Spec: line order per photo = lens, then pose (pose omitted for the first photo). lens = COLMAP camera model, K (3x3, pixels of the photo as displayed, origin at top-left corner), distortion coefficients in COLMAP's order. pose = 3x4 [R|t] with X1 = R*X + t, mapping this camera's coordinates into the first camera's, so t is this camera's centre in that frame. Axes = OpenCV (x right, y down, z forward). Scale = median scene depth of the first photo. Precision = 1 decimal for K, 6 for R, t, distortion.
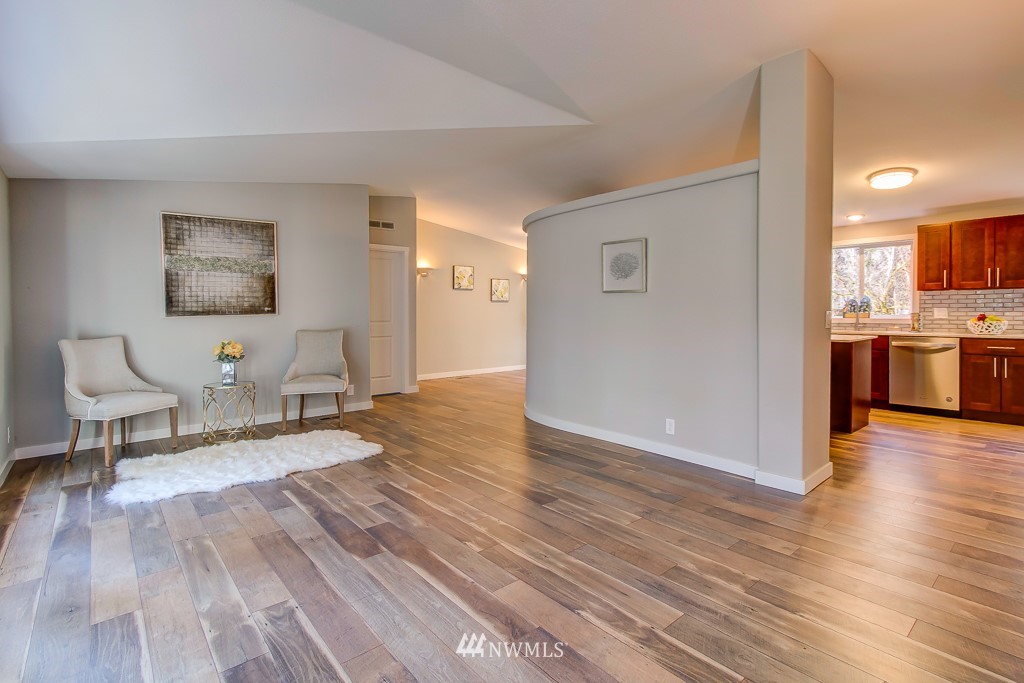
lens RADIAL K [[481.1, 0, 508.9], [0, 481.1, 322.8], [0, 0, 1]] dist [-0.001532, 0.001545]
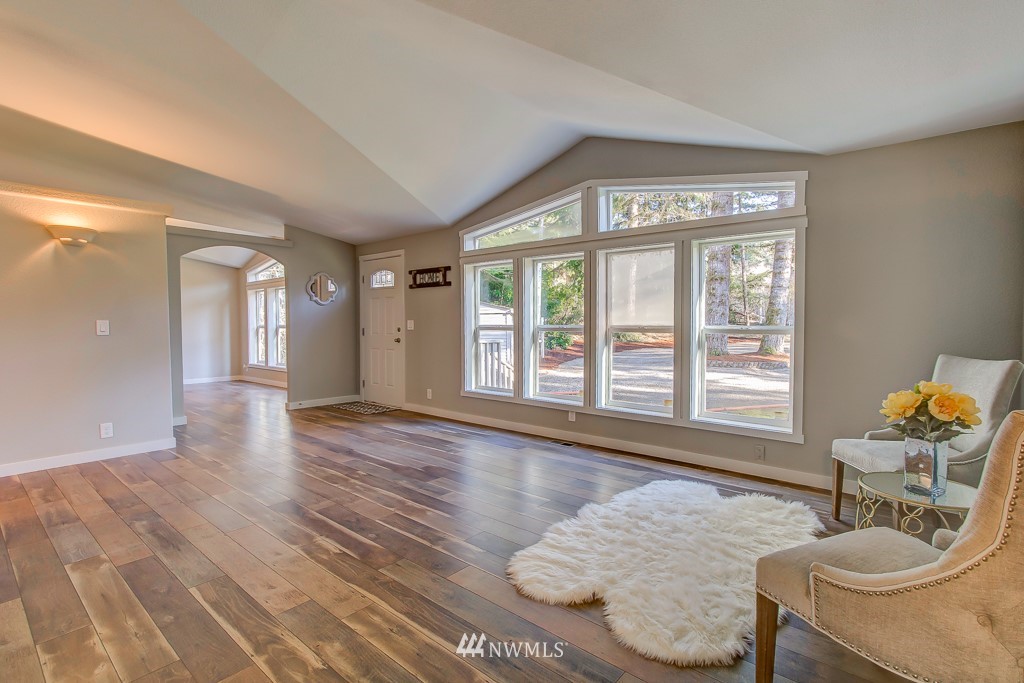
lens RADIAL K [[481.1, 0, 508.9], [0, 481.1, 322.8], [0, 0, 1]] dist [-0.001532, 0.001545]
pose [[-0.988833, 0.008380, -0.148791, -0.183323], [0.004114, 0.999572, 0.028952, -0.034397], [0.148970, 0.028016, -0.988445, 1.503801]]
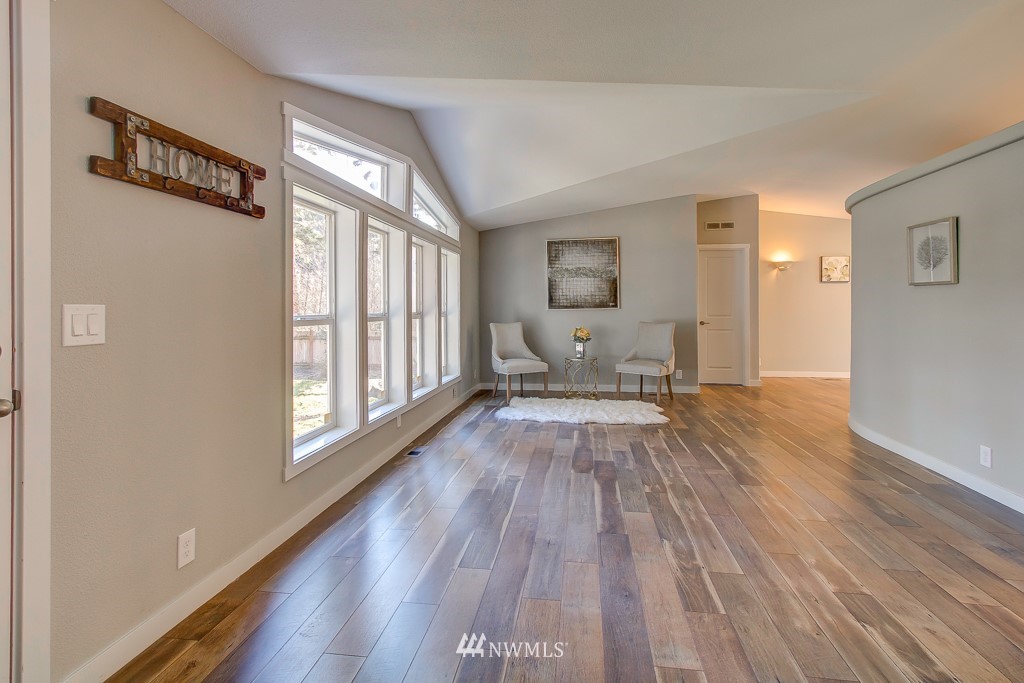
lens RADIAL K [[482.9, 0, 523.5], [0, 482.9, 307.1], [0, 0, 1]] dist [-0.002268, 0.000208]
pose [[0.669584, 0.004217, -0.742725, 0.387879], [-0.019335, 0.999744, -0.011754, -0.000852], [0.742485, 0.022231, 0.669494, -0.073280]]
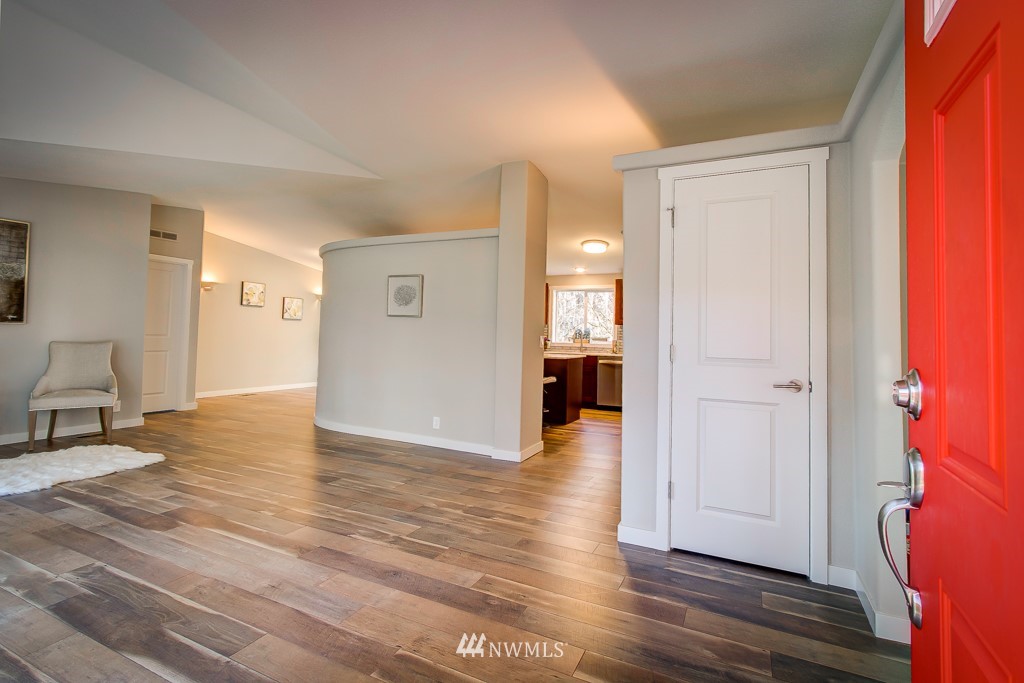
lens RADIAL K [[481.1, 0, 508.9], [0, 481.1, 322.8], [0, 0, 1]] dist [-0.001532, 0.001545]
pose [[0.916096, 0.040496, 0.398909, -0.009326], [-0.021400, 0.998407, -0.052210, 0.012112], [-0.400388, 0.039293, 0.915503, -0.247019]]
